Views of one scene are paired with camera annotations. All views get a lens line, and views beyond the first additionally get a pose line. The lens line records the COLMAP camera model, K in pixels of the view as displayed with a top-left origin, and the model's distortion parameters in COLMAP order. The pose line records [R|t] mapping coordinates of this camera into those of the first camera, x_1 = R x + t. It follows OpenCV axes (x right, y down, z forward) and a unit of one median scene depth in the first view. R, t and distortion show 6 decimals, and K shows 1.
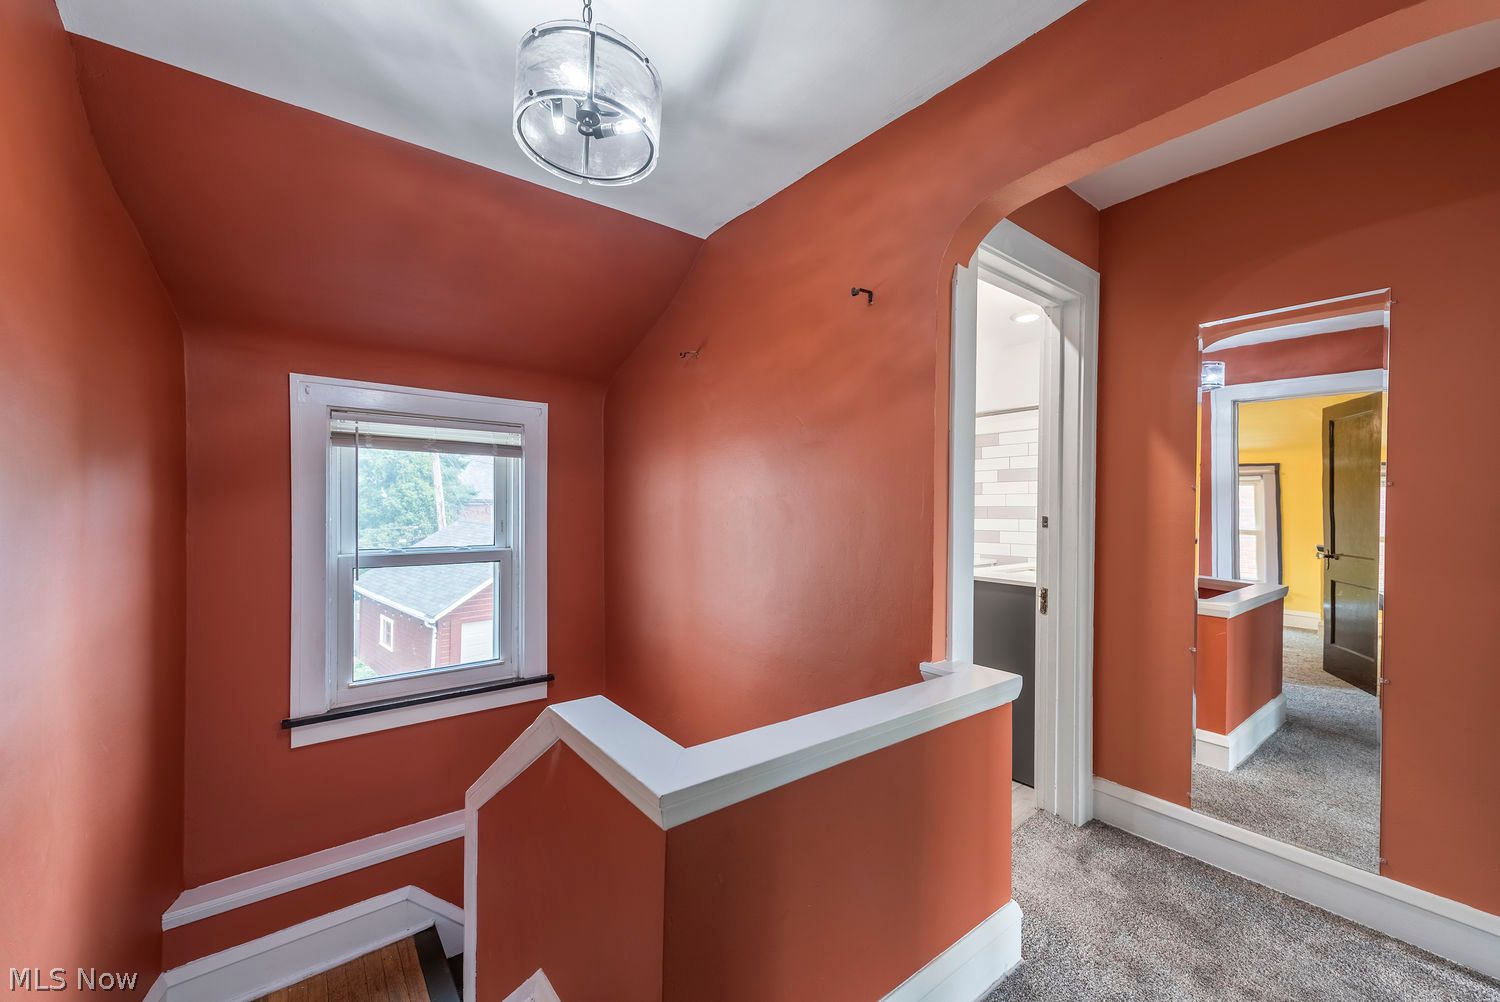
lens RADIAL K [[581.7, 0, 748.2], [0, 581.7, 513.0], [0, 0, 1]] dist [0.001410, 0.000091]
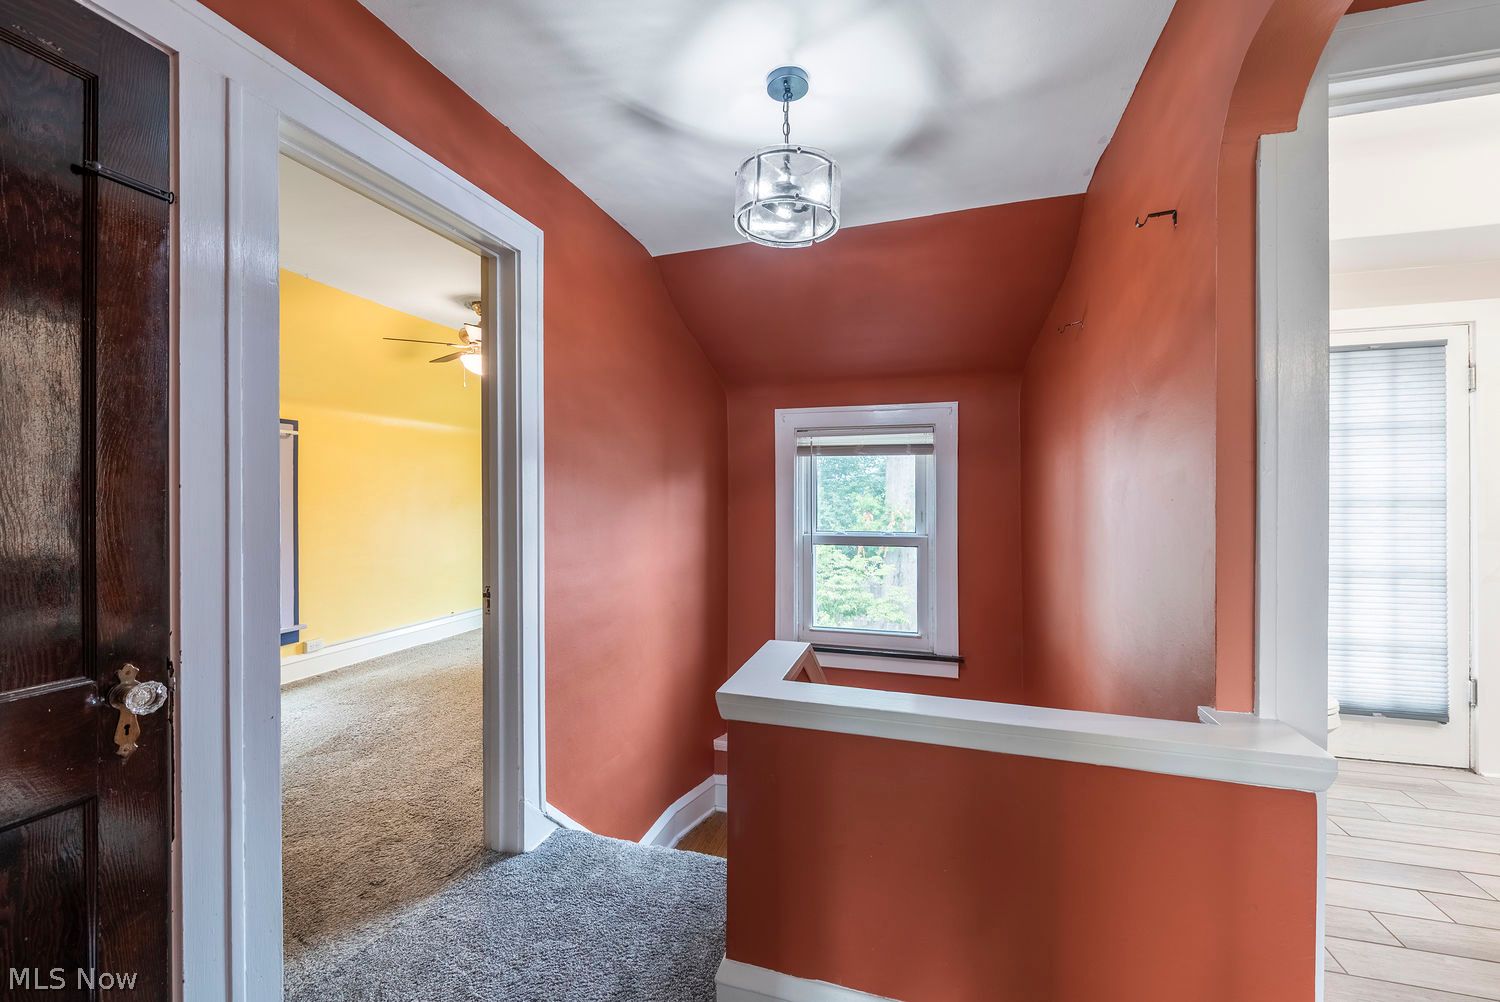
lens RADIAL K [[603.5, 0, 750.3], [0, 603.5, 507.1], [0, 0, 1]] dist [0.000223, -0.000331]
pose [[0.566665, 0.003513, -0.823941, 0.413740], [-0.006529, 0.999979, -0.000227, 0.008934], [0.823922, 0.005508, 0.566676, 0.072156]]
